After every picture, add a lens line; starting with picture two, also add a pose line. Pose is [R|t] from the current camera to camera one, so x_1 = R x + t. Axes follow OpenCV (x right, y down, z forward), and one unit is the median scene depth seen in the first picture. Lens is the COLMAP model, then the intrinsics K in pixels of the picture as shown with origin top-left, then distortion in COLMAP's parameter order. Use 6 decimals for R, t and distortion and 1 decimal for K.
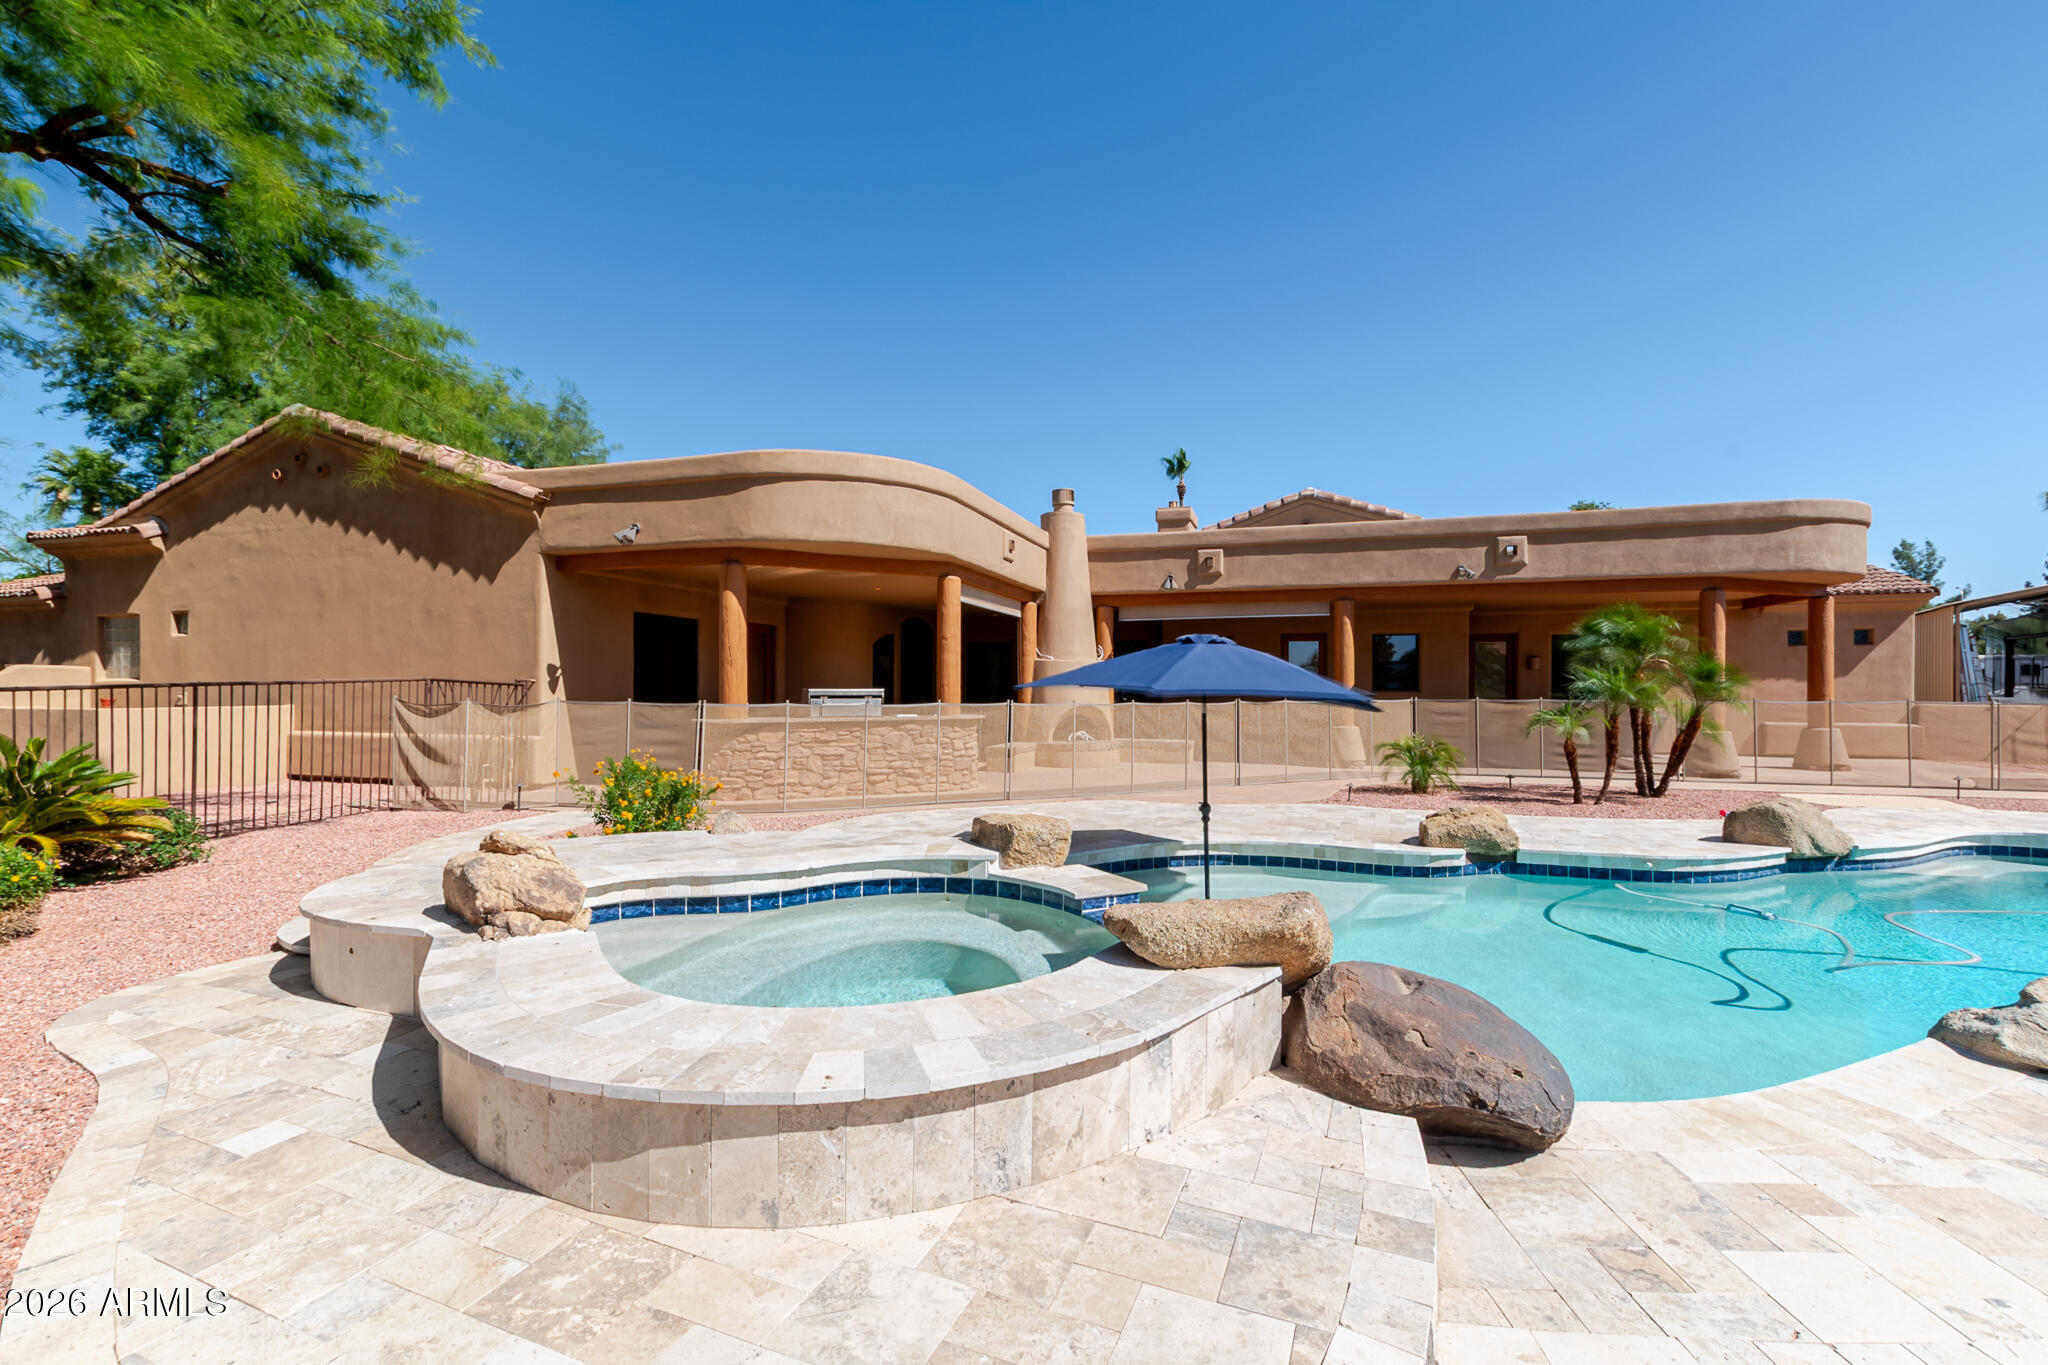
lens RADIAL K [[880.0, 0, 1028.3], [0, 880.0, 681.9], [0, 0, 1]] dist [0.007847, -0.003346]
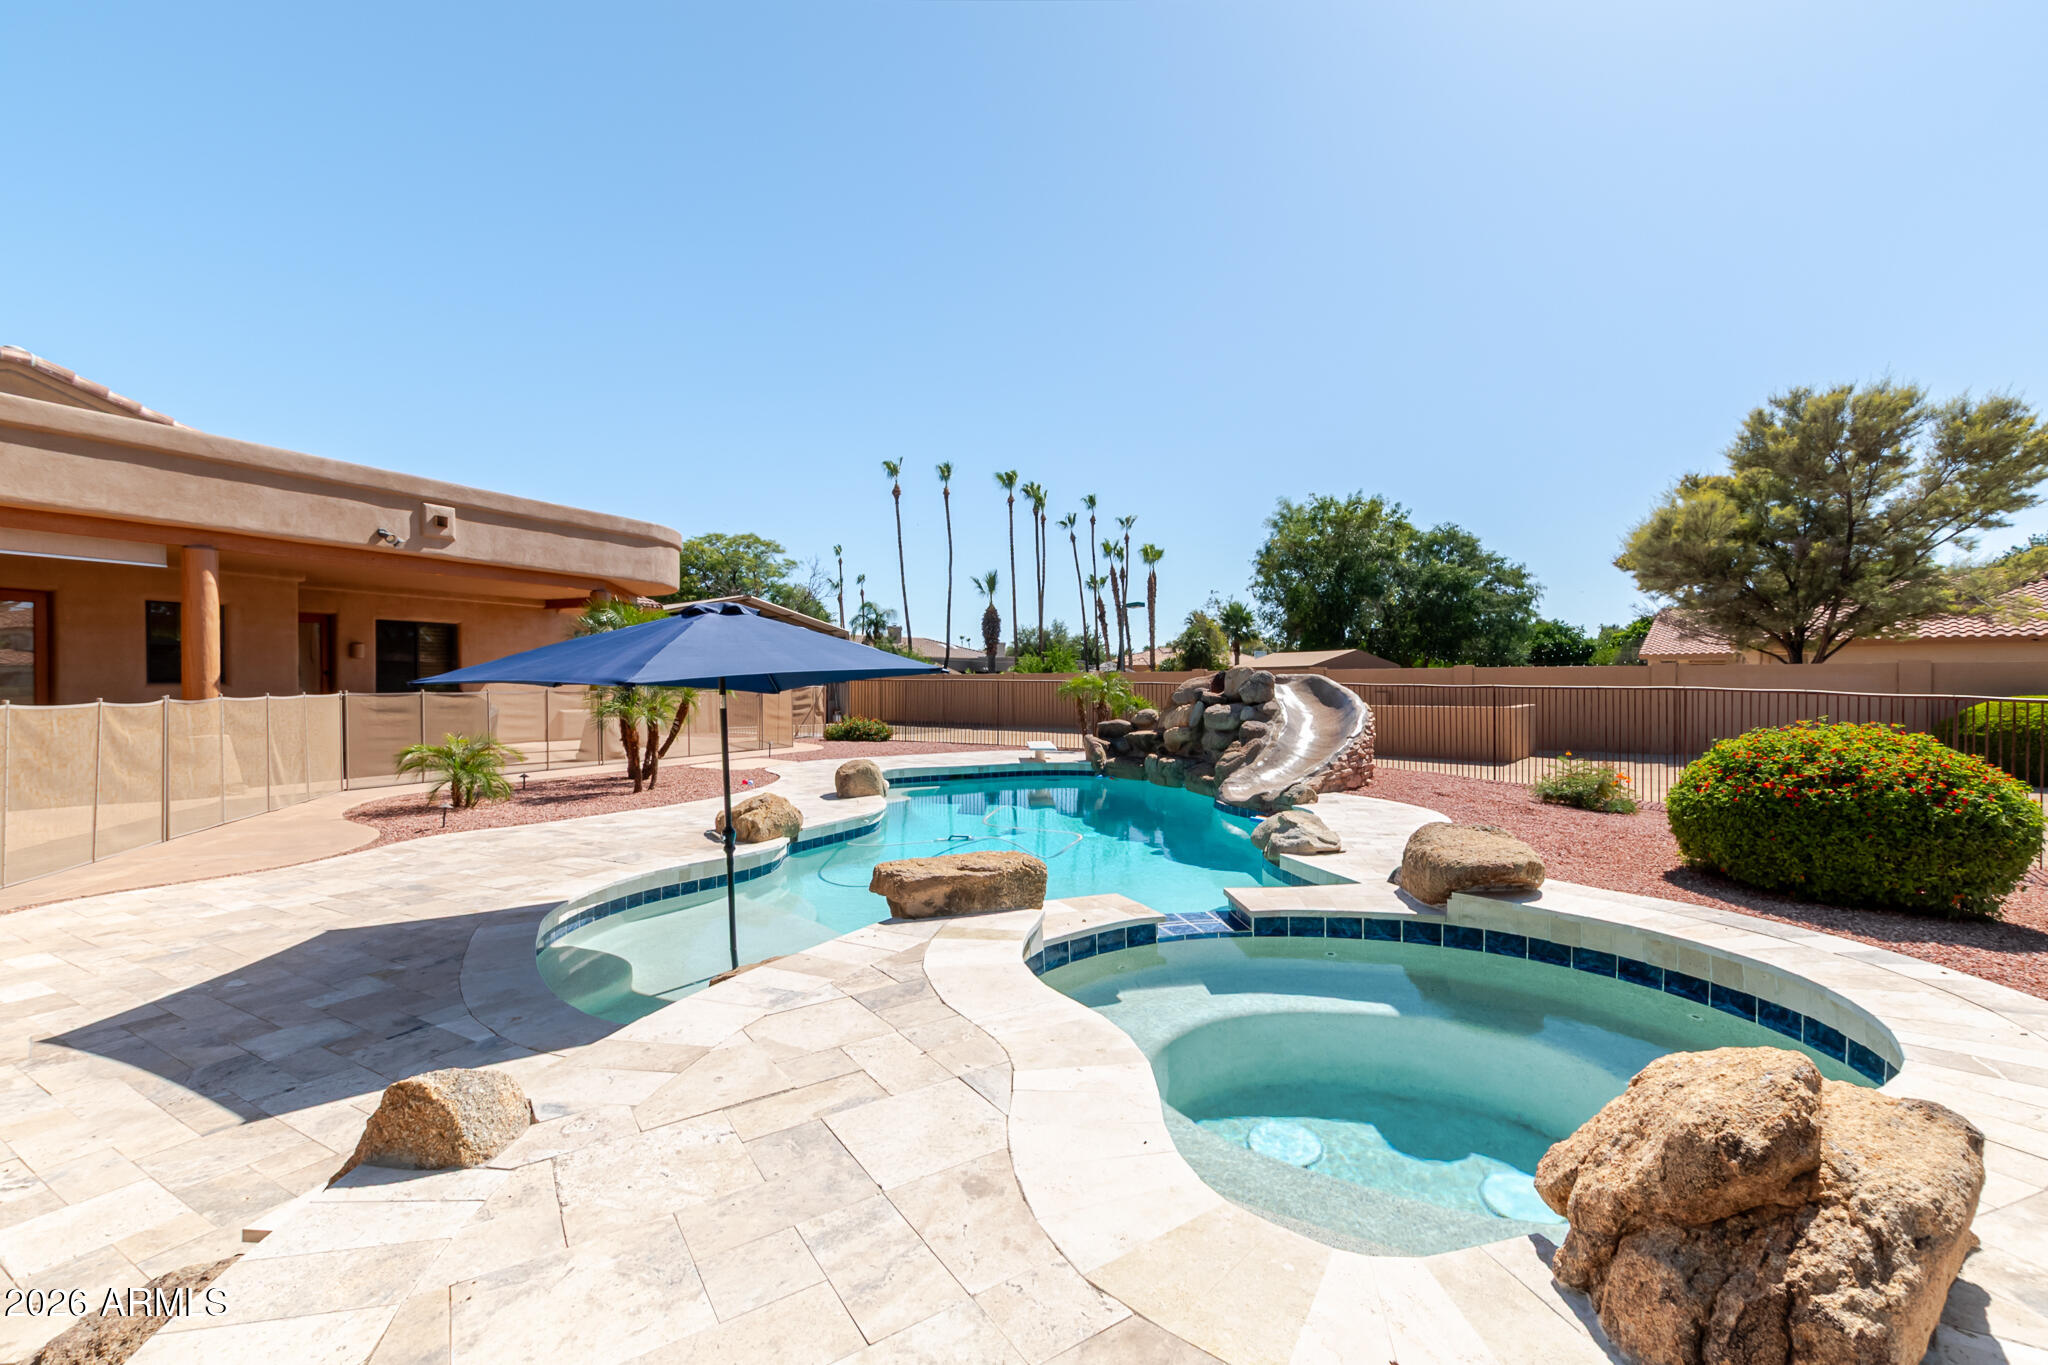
lens RADIAL K [[880.0, 0, 1025.7], [0, 880.0, 690.6], [0, 0, 1]] dist [0.007847, -0.003346]
pose [[0.151330, -0.010145, 0.988431, -0.219535], [-0.006132, 0.999918, 0.011202, 0.004836], [-0.988464, -0.007756, 0.151256, 0.280686]]
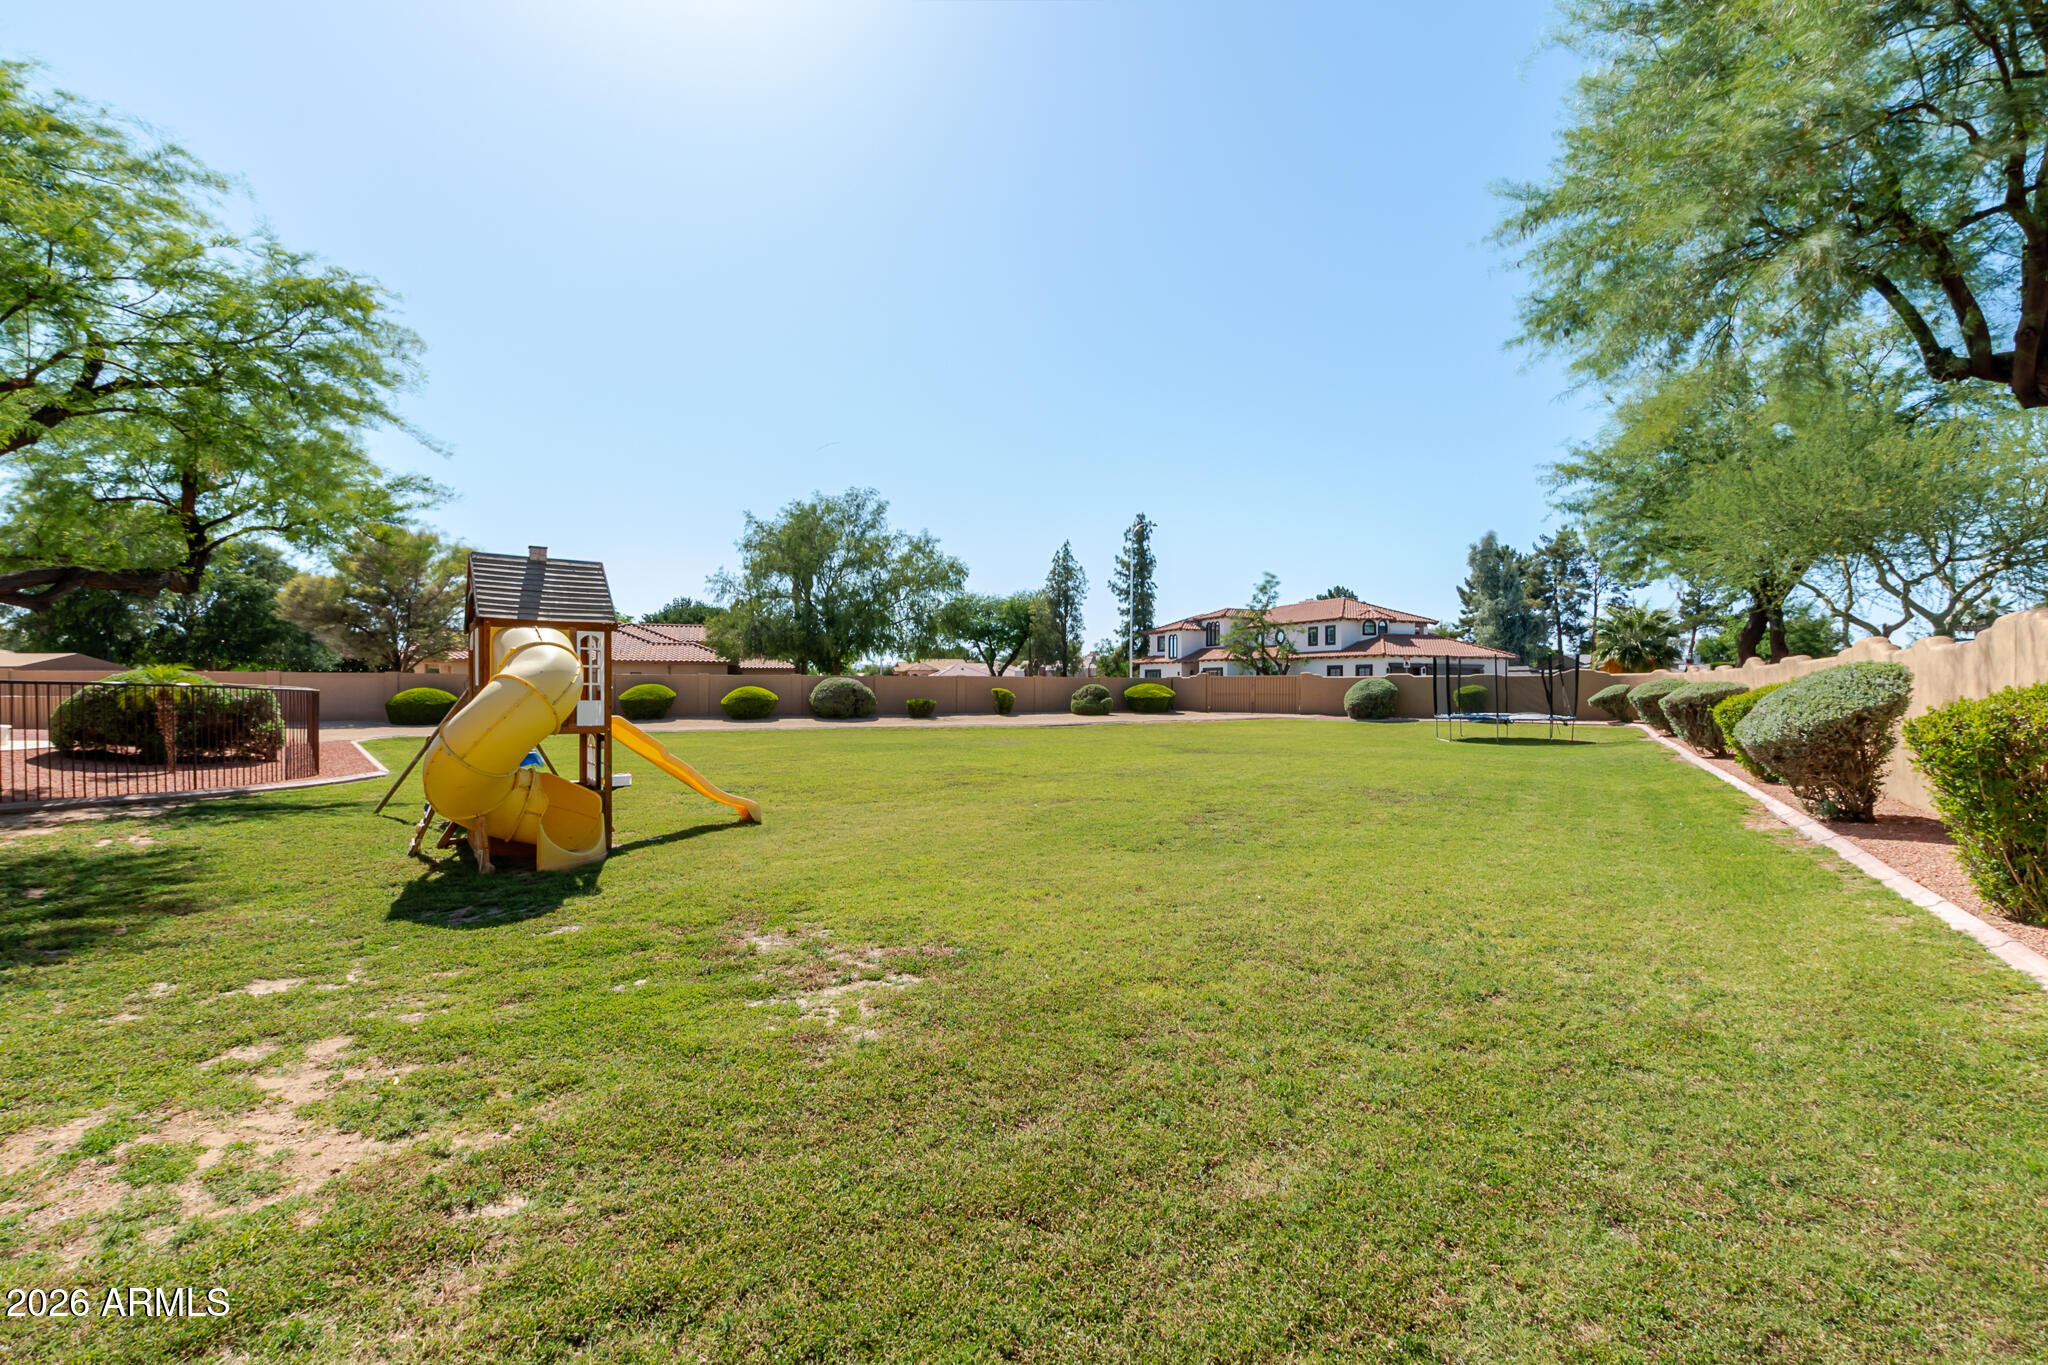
lens RADIAL K [[880.0, 0, 1003.9], [0, 880.0, 690.9], [0, 0, 1]] dist [0.007847, -0.003346]
pose [[-0.803438, -0.004166, 0.595374, -1.474295], [-0.004415, 0.999990, 0.001039, 0.009810], [-0.595372, -0.001794, -0.803448, 0.249572]]
